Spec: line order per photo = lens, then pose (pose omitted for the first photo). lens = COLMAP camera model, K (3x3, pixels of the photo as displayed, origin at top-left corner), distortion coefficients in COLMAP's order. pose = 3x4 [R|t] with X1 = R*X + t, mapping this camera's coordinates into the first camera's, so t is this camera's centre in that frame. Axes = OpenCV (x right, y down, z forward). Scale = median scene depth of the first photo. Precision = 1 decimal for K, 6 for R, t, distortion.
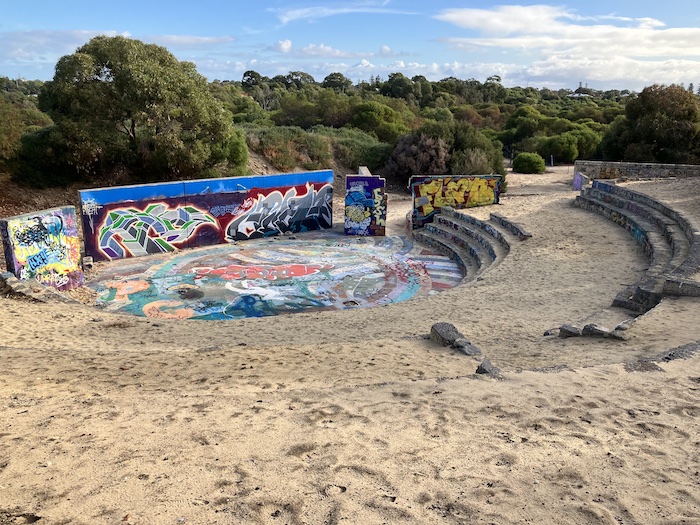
lens RADIAL K [[580.1, 0, 351.7], [0, 580.1, 255.5], [0, 0, 1]] dist [0.048486, -0.039903]
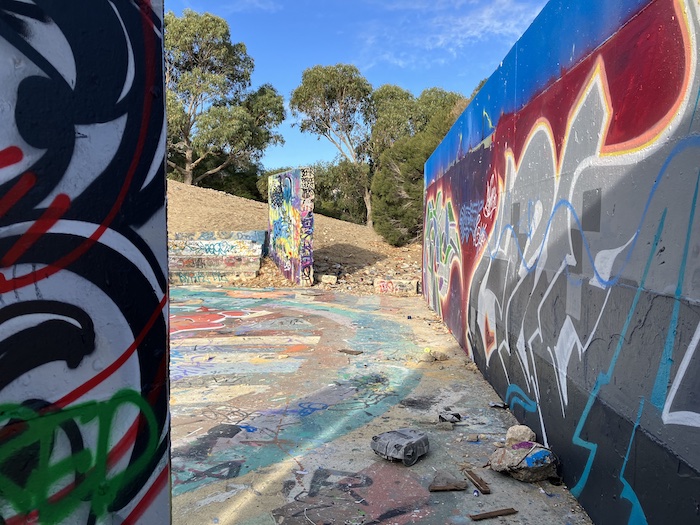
lens RADIAL K [[580.1, 0, 349.5], [0, 580.1, 264.2], [0, 0, 1]] dist [0.048486, -0.039903]
pose [[-0.659666, 0.007602, -0.751520, 0.008745], [-0.235416, 0.947536, 0.216227, -0.096863], [0.713736, 0.319557, -0.623268, 1.058889]]
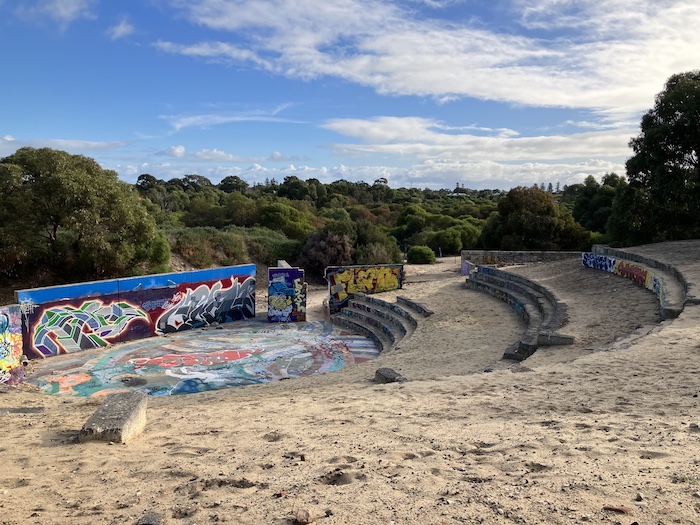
lens RADIAL K [[580.1, 0, 351.4], [0, 580.1, 266.0], [0, 0, 1]] dist [0.048486, -0.039903]
pose [[0.982734, -0.033776, 0.181913, -0.054123], [0.060235, 0.988039, -0.141951, 0.023820], [-0.174943, 0.150458, 0.973015, -0.105835]]
